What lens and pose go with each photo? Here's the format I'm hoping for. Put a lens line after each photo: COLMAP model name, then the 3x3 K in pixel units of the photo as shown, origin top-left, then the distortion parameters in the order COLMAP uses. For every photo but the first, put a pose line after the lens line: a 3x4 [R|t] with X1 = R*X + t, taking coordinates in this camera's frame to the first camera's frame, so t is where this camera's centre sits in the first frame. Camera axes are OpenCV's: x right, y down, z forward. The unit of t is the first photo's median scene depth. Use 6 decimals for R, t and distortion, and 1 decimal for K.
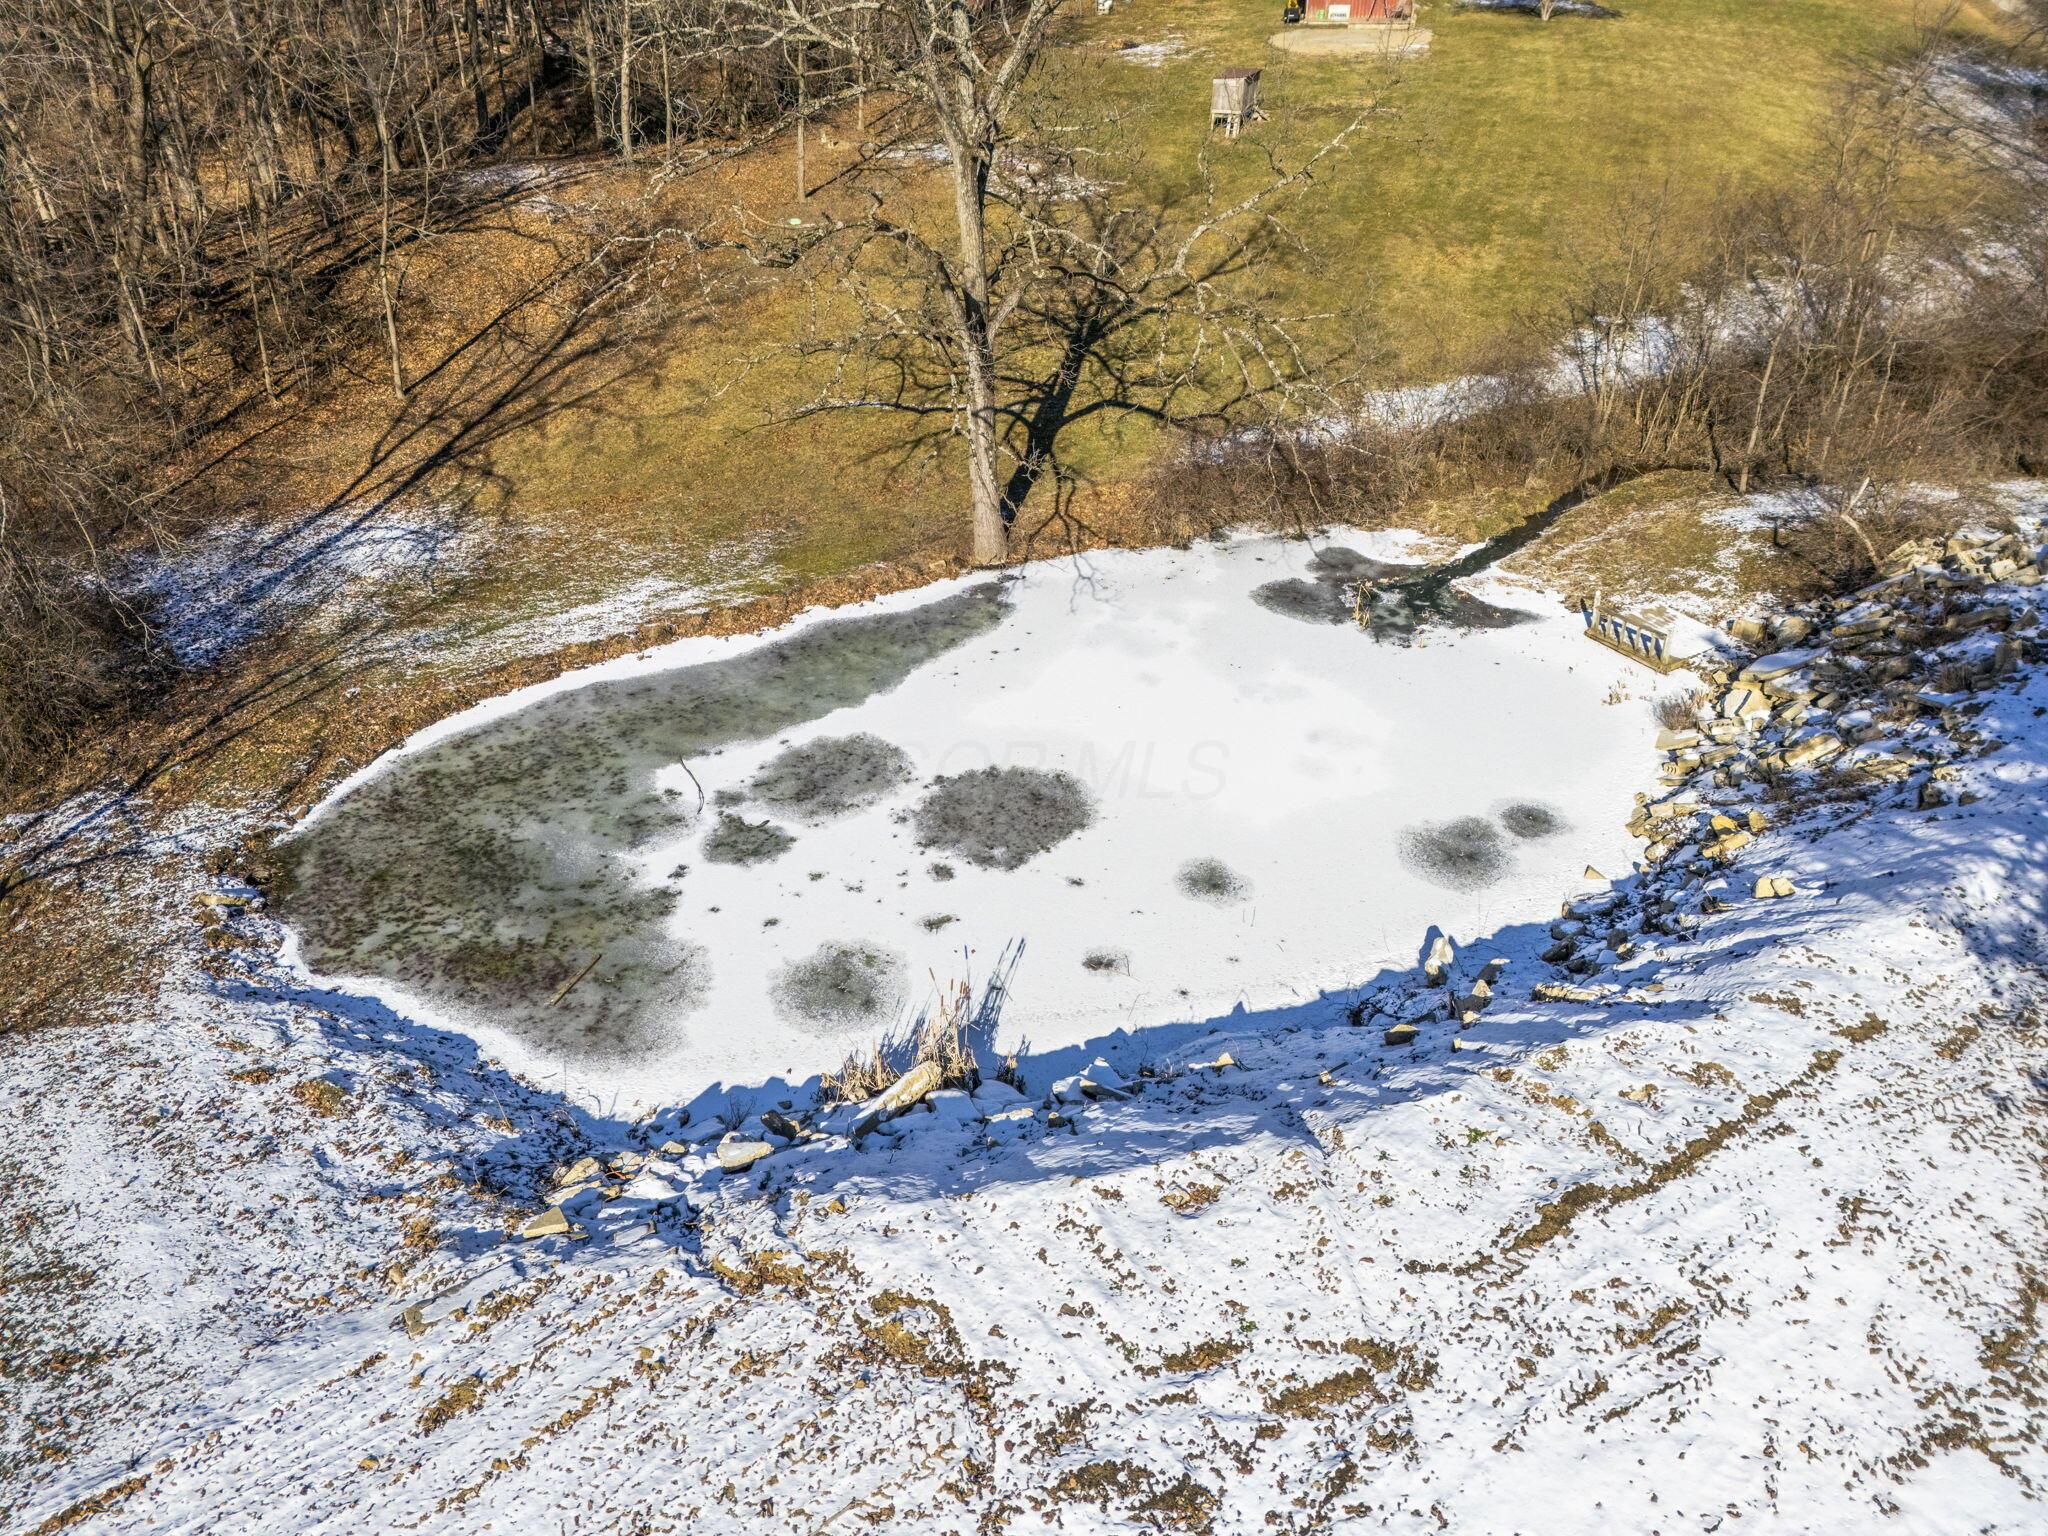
lens RADIAL K [[1498.6, 0, 1028.4], [0, 1498.6, 751.2], [0, 0, 1]] dist [0.070691, -0.043563]
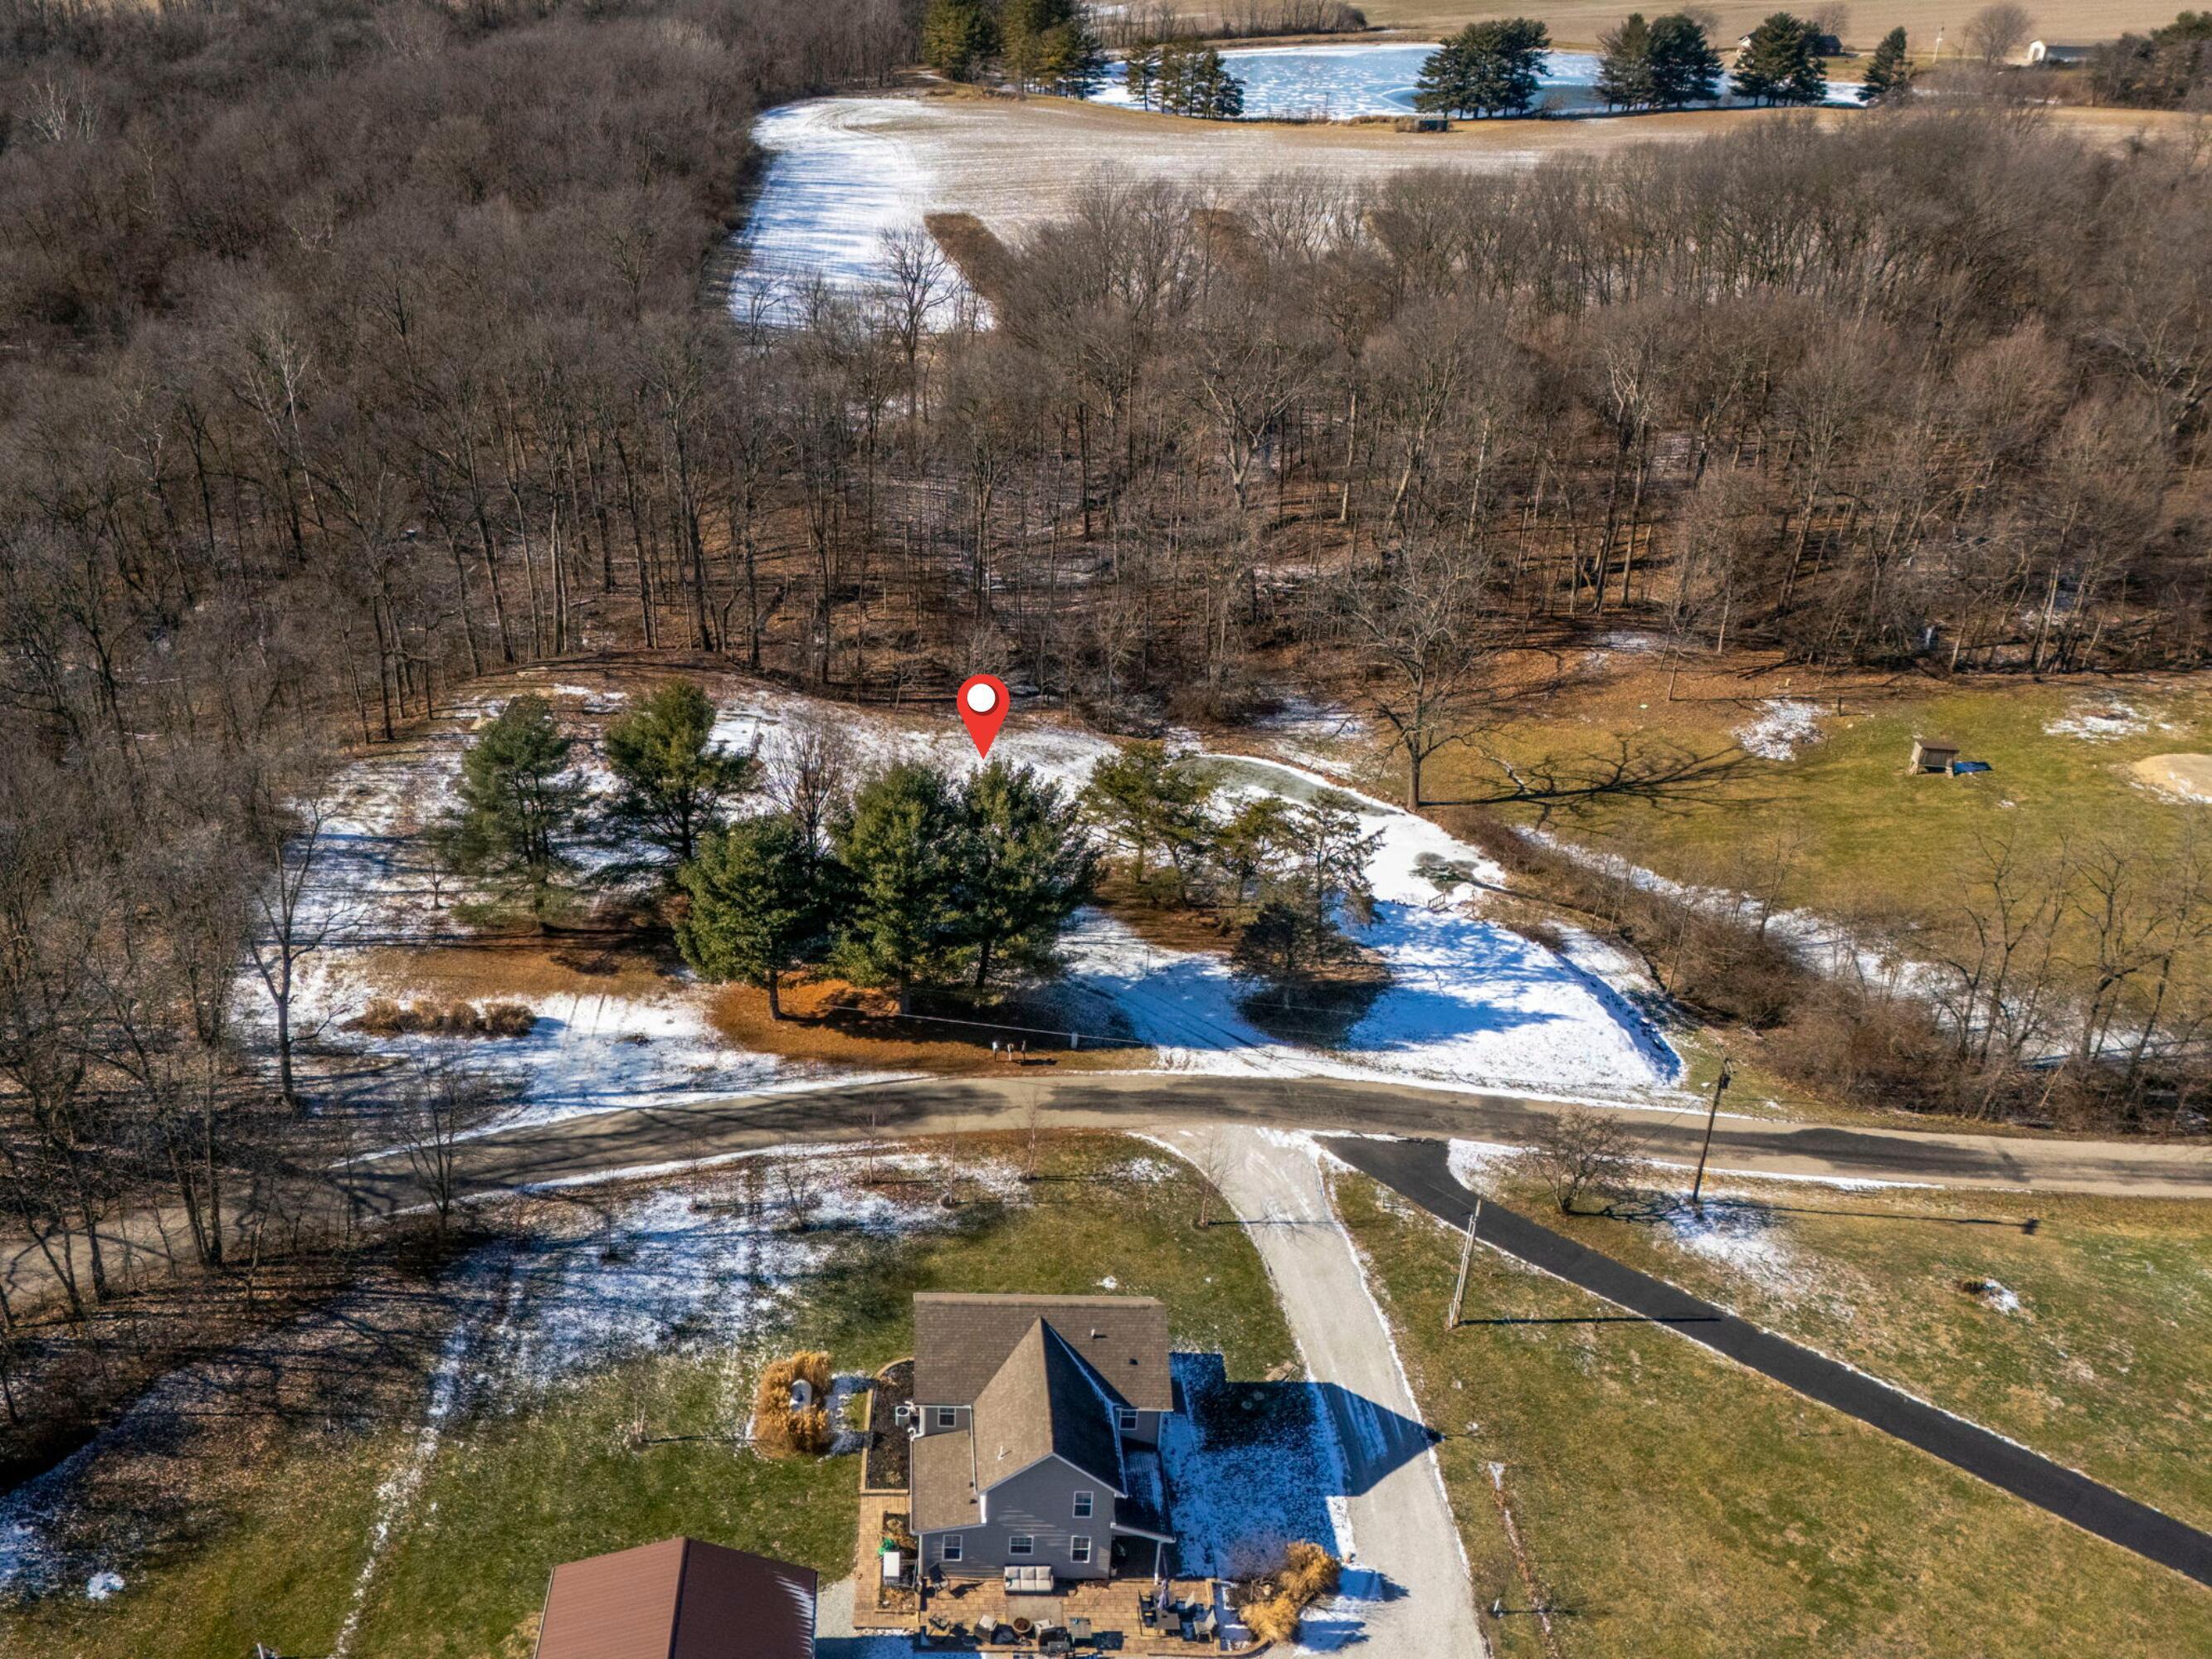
lens RADIAL K [[1955.0, 0, 876.1], [0, 1955.0, 819.9], [0, 0, 1]] dist [0.079270, -0.067163]
pose [[0.212015, 0.450208, -0.867388, 3.509708], [-0.514121, 0.806200, 0.292782, -0.790128], [0.831101, 0.383868, 0.402388, -1.615662]]
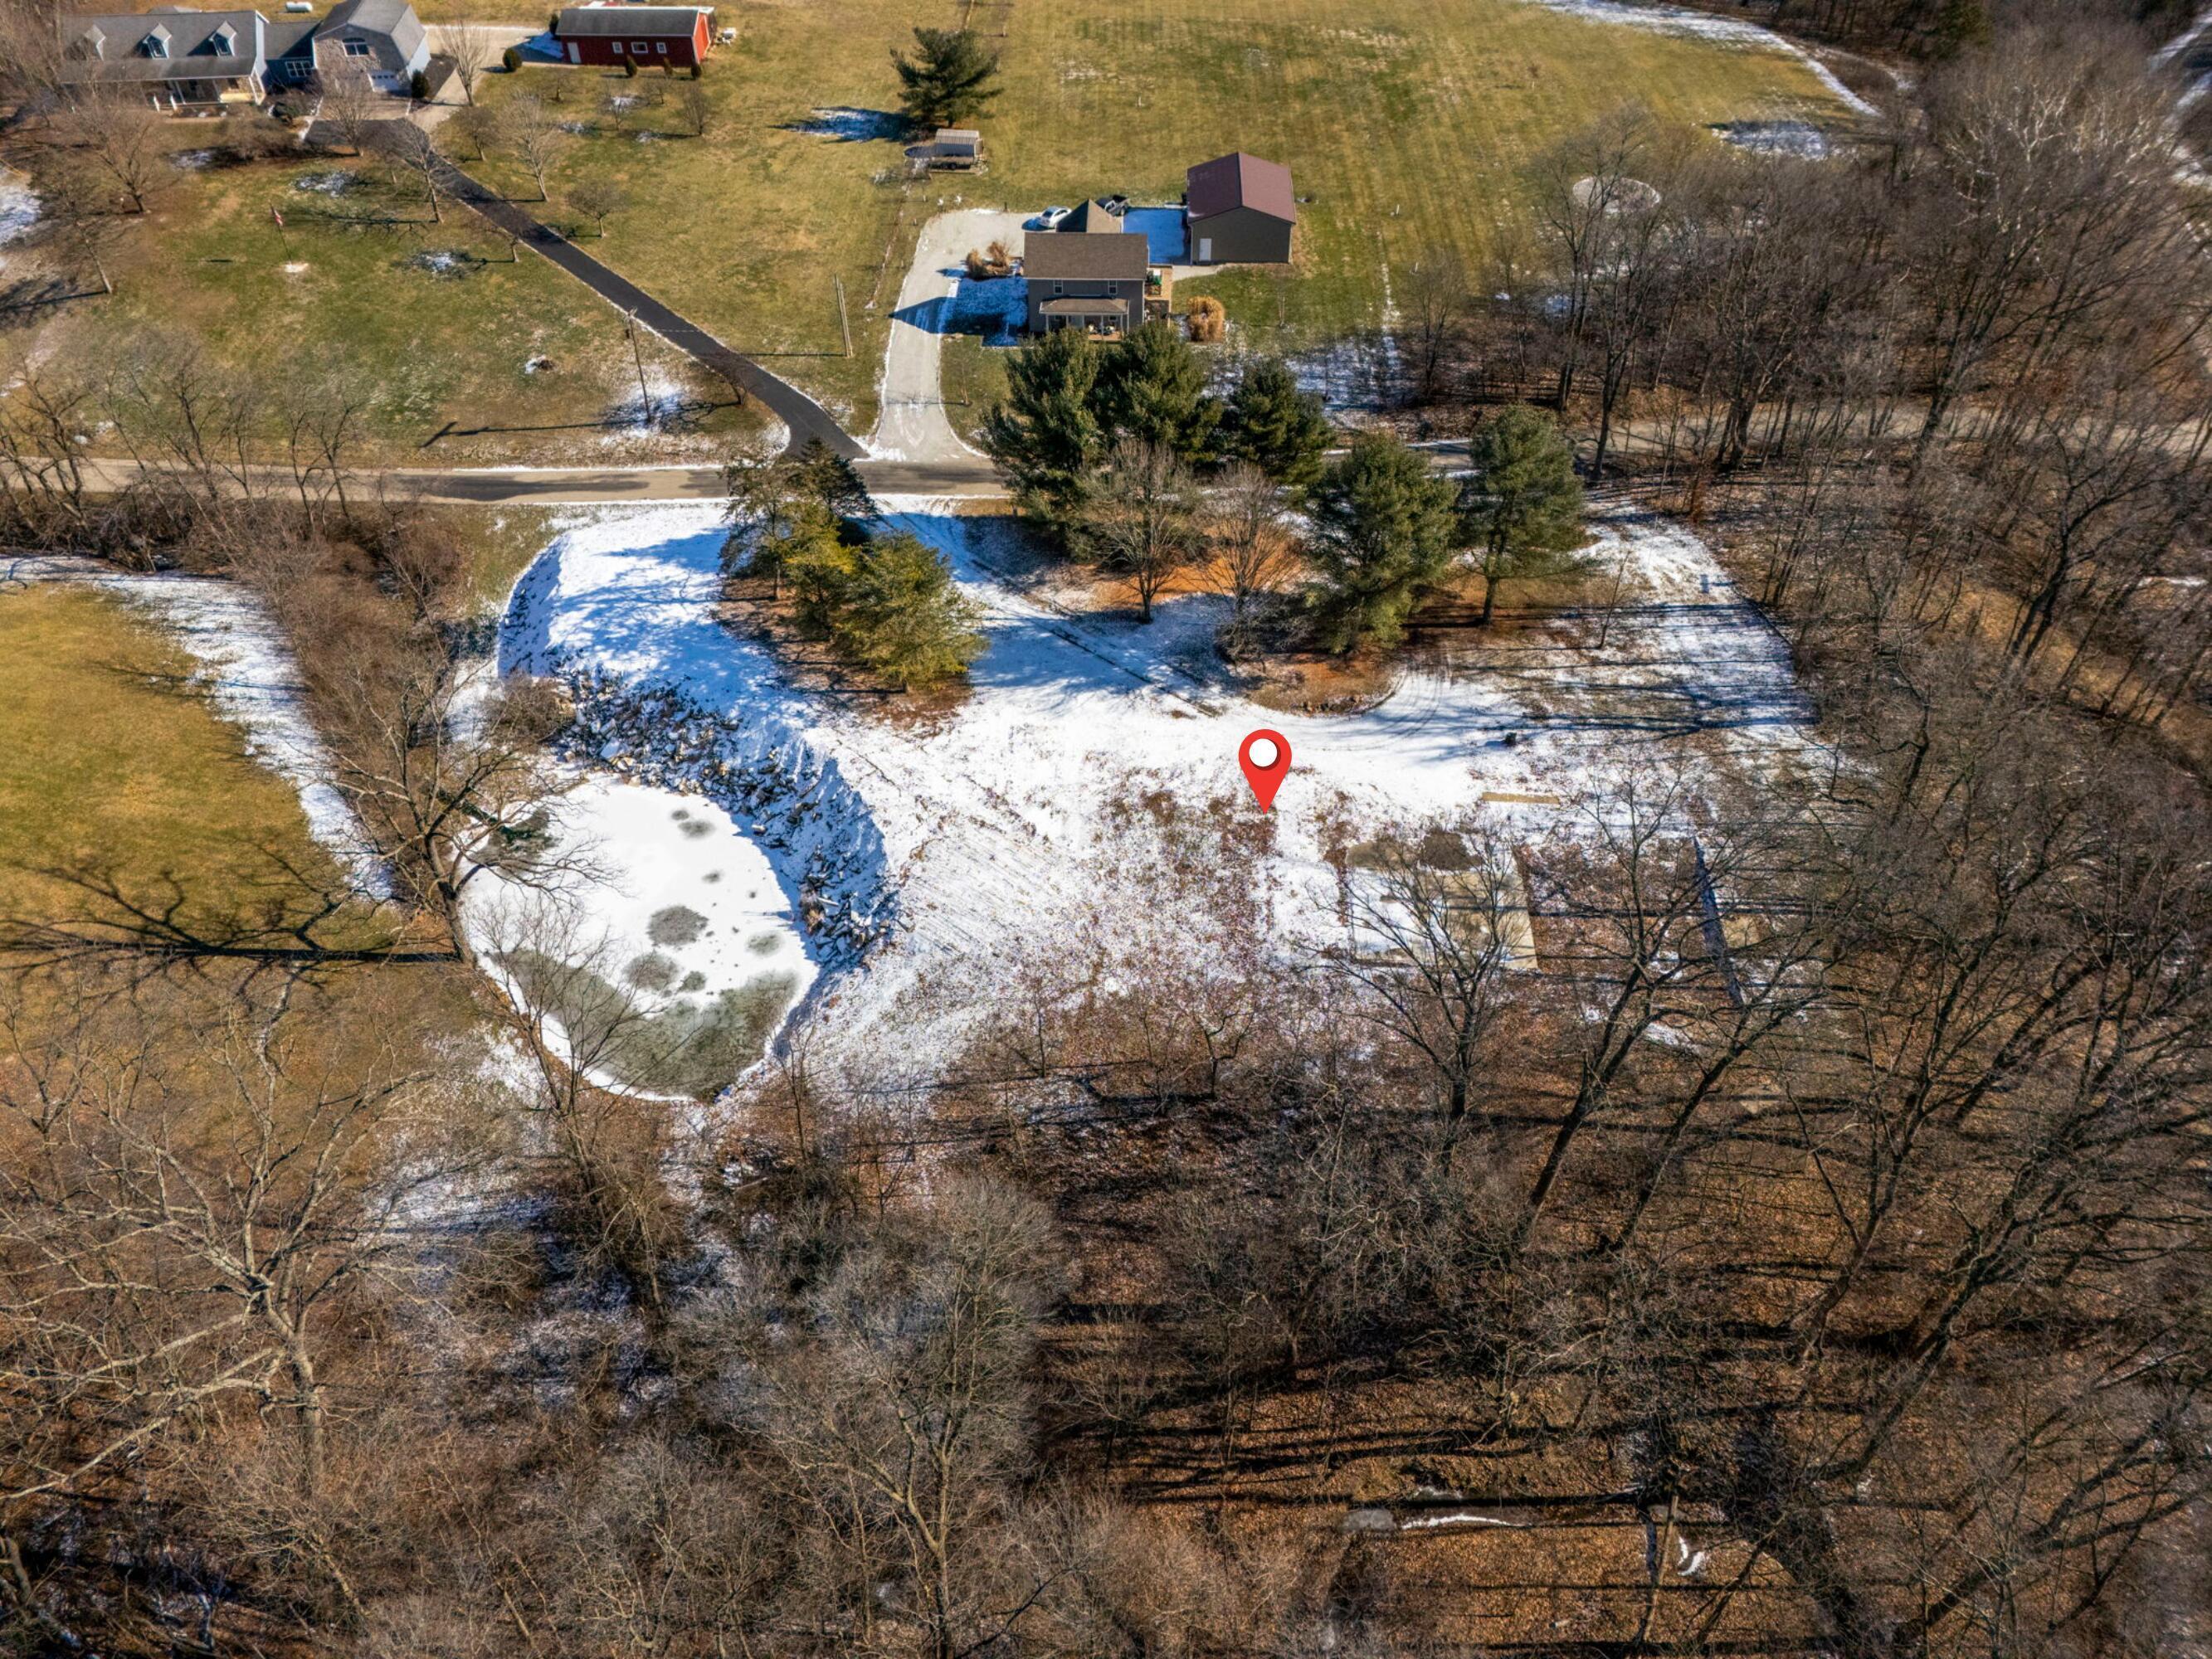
lens RADIAL K [[1618.4, 0, 1107.3], [0, 1618.4, 818.4], [0, 0, 1]] dist [0.070691, -0.043563]
pose [[-0.199411, -0.658981, 0.725244, -2.062453], [0.515221, 0.559043, 0.649629, -1.500396], [-0.833536, 0.503204, 0.228042, -0.518207]]
